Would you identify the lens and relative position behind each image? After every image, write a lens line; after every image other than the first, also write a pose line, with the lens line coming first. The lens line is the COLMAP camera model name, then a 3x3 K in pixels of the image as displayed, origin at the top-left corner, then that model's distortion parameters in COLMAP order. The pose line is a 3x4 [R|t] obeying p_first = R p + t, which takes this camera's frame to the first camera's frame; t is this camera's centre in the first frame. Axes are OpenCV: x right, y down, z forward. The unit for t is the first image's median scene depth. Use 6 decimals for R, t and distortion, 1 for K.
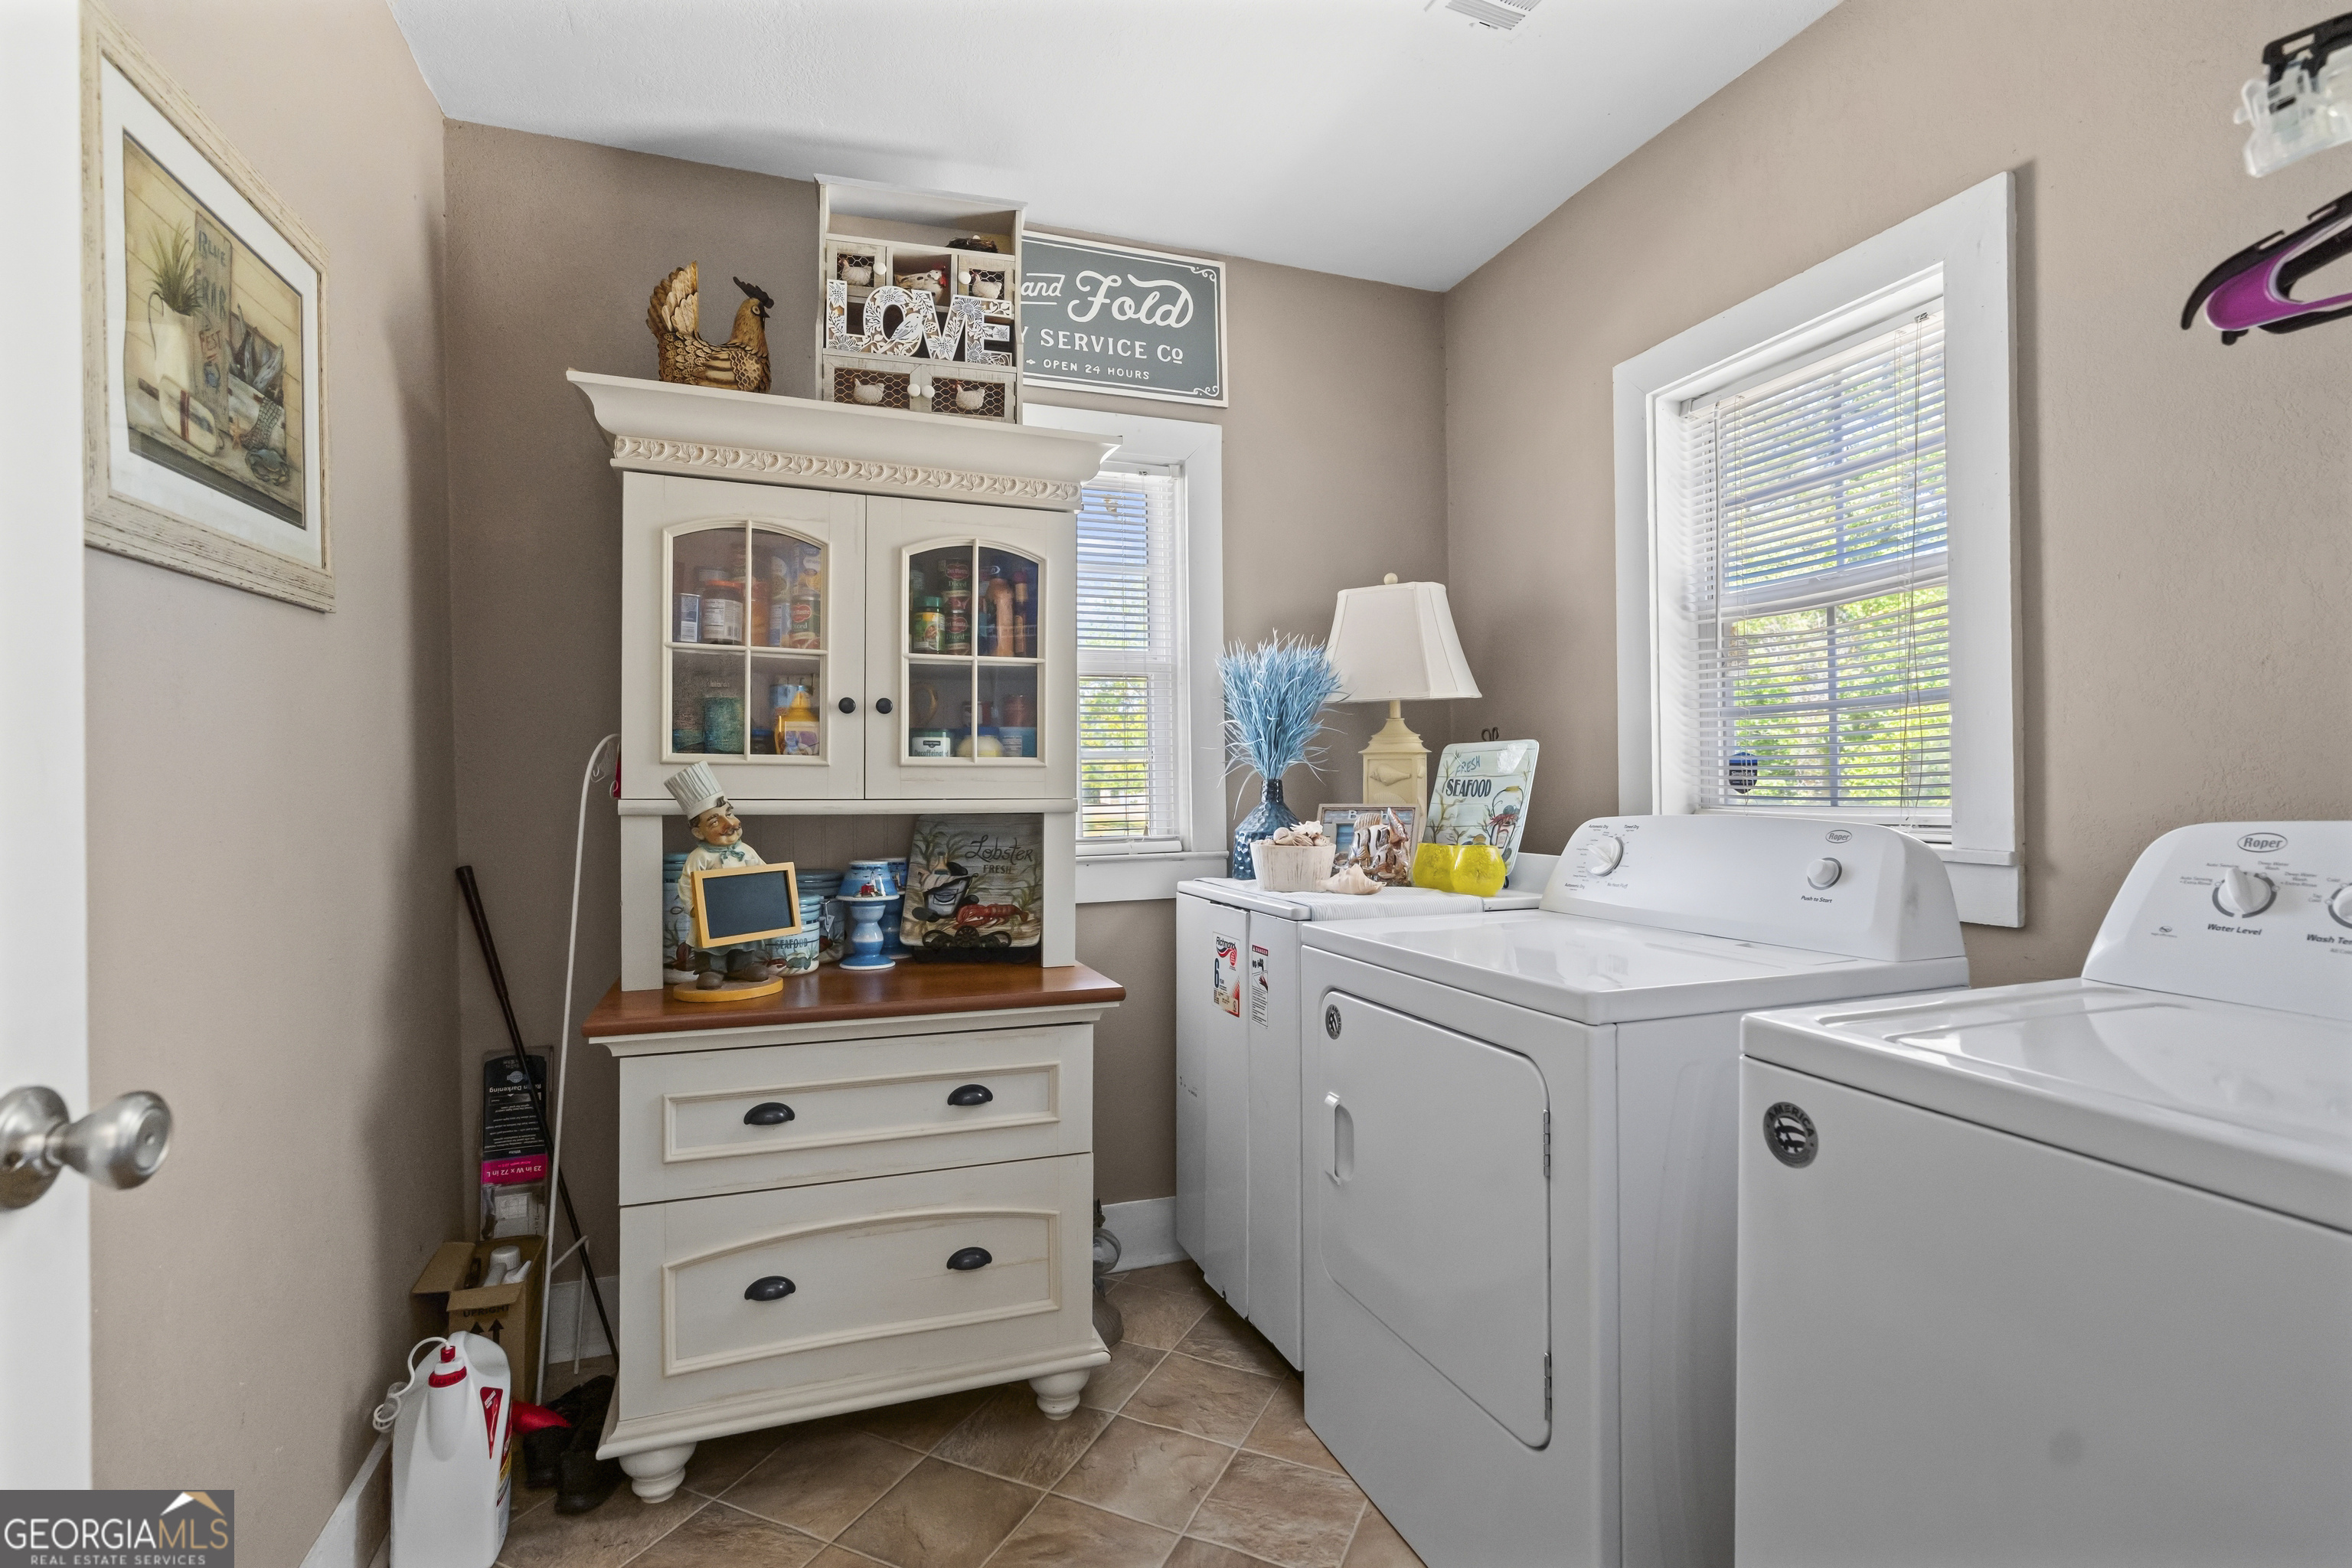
lens RADIAL K [[1070.5, 0, 1173.6], [0, 1070.5, 781.0], [0, 0, 1]] dist [-0.008367, 0.004826]
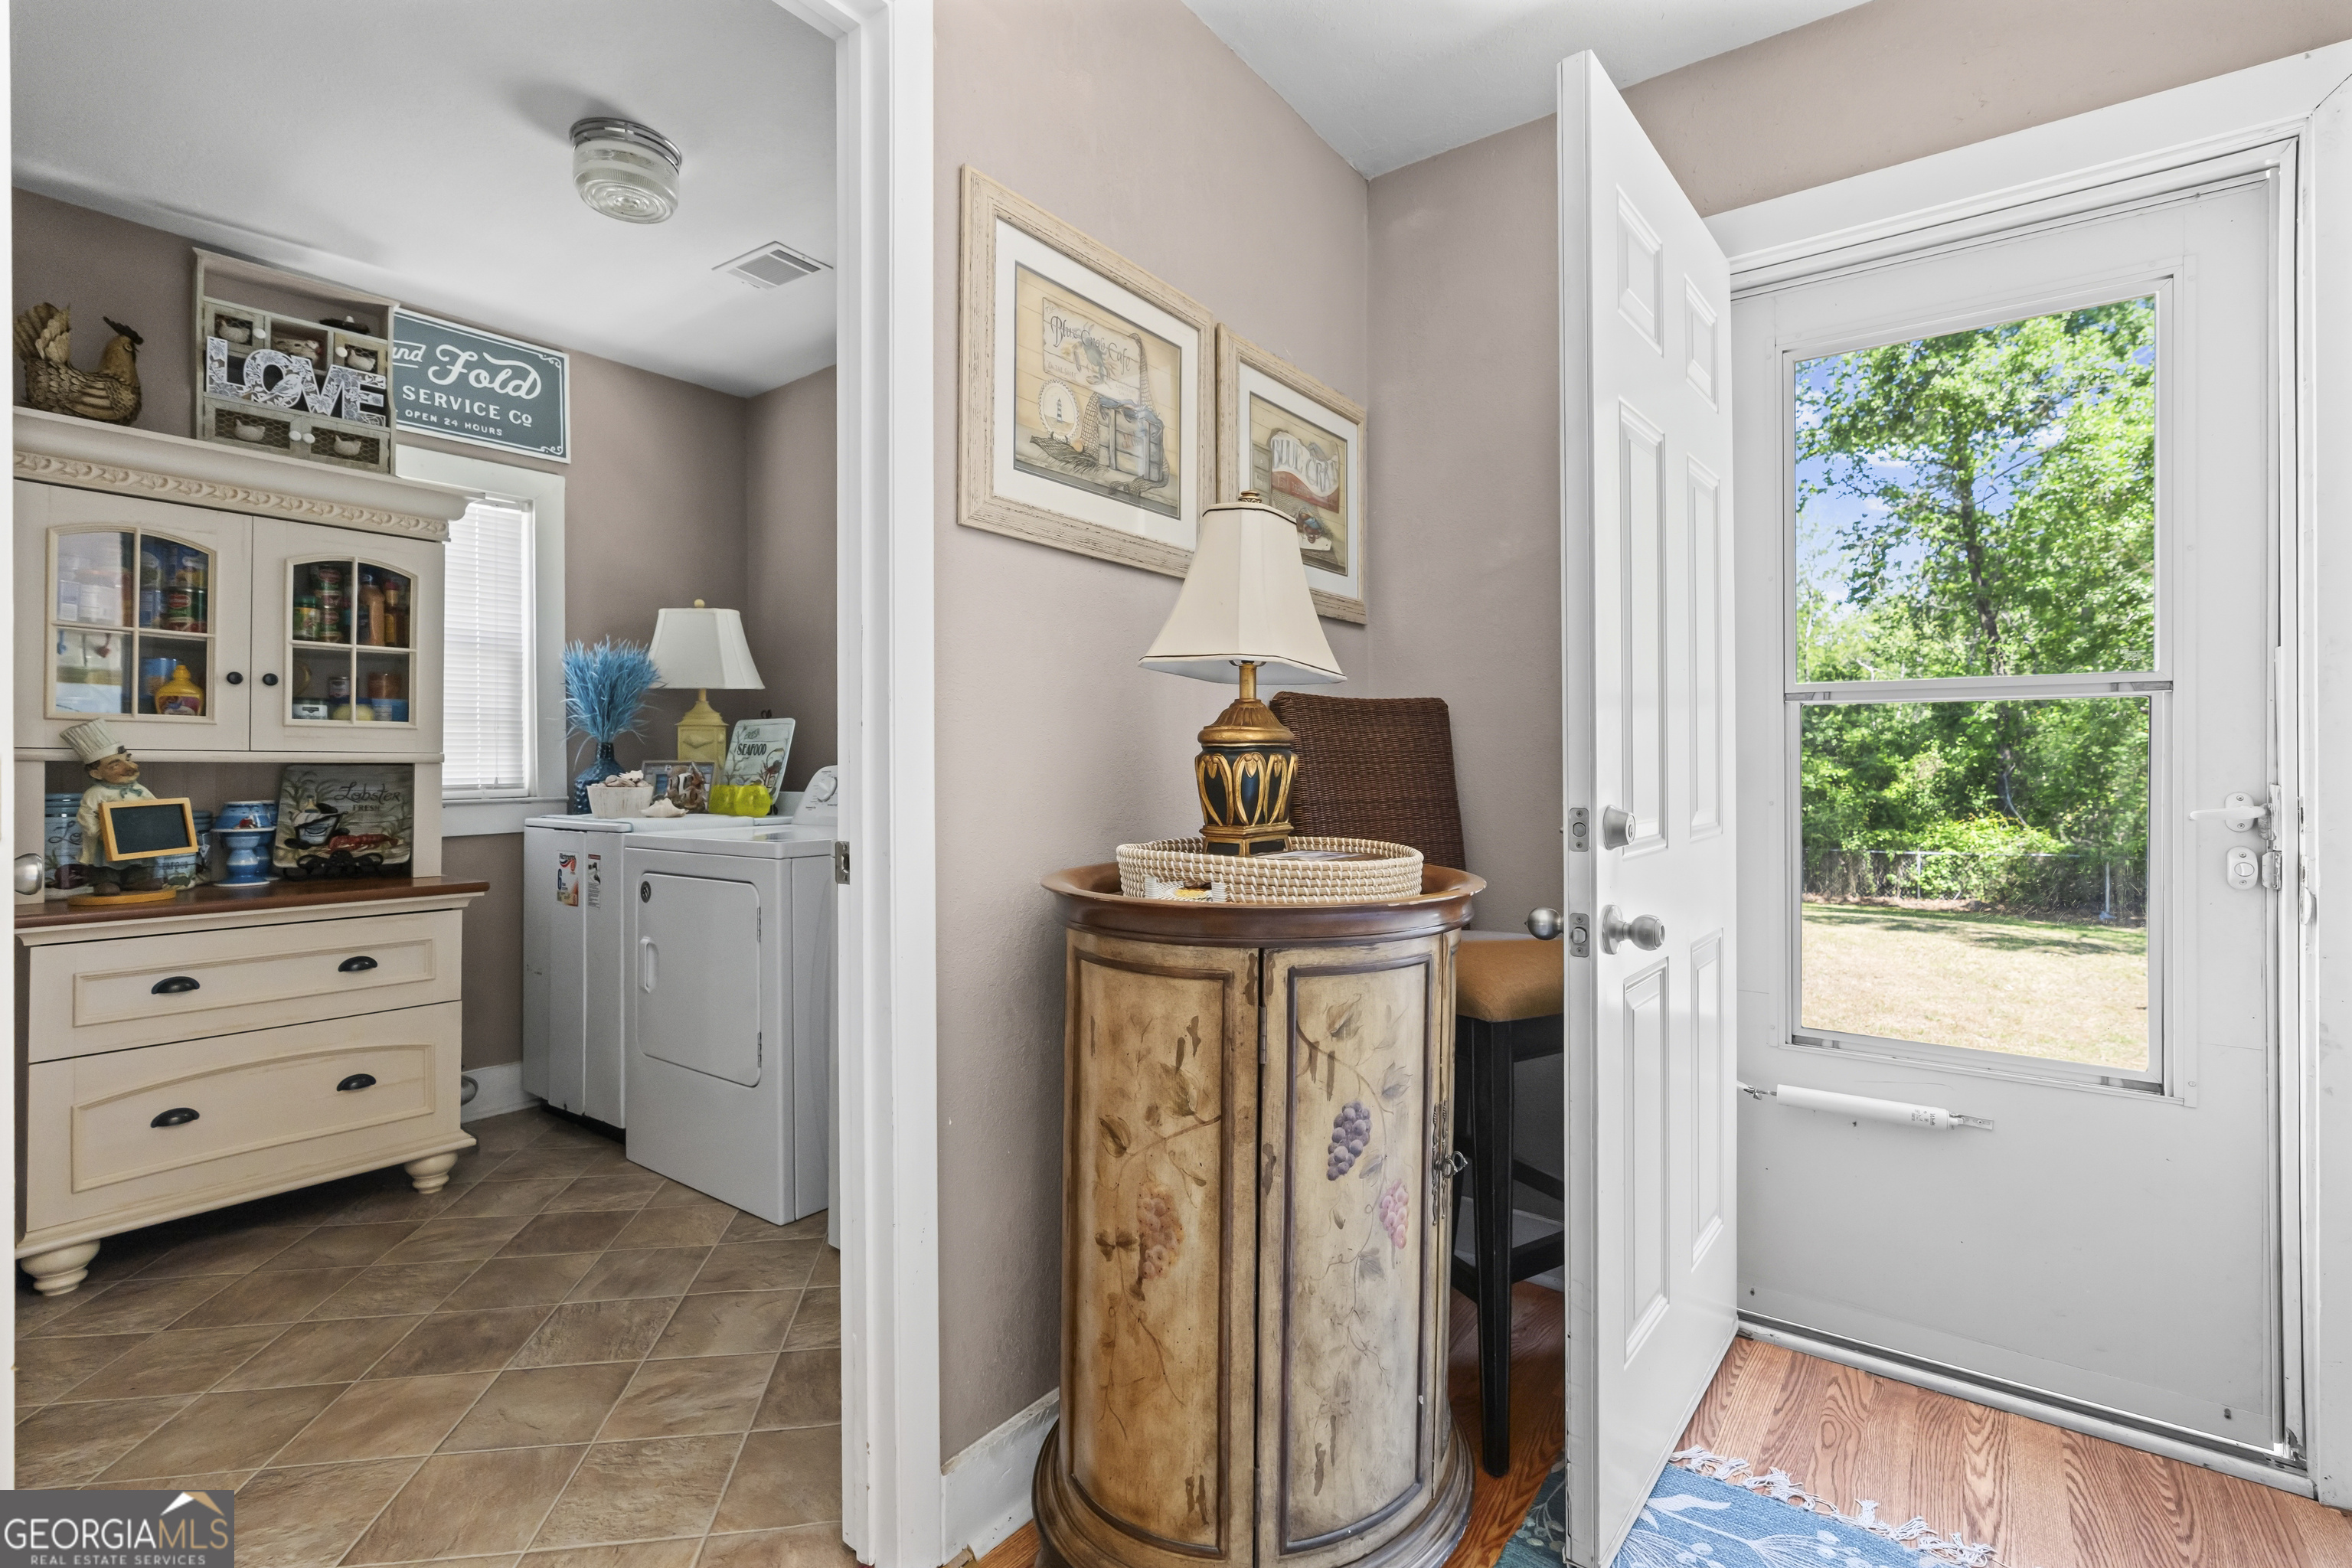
lens RADIAL K [[1070.5, 0, 1171.6], [0, 1070.5, 758.5], [0, 0, 1]] dist [-0.008367, 0.004826]
pose [[0.840054, 0.005430, 0.542475, -0.049353], [-0.003491, 0.999983, -0.004602, 0.026612], [-0.542491, 0.001972, 0.840059, -0.649061]]
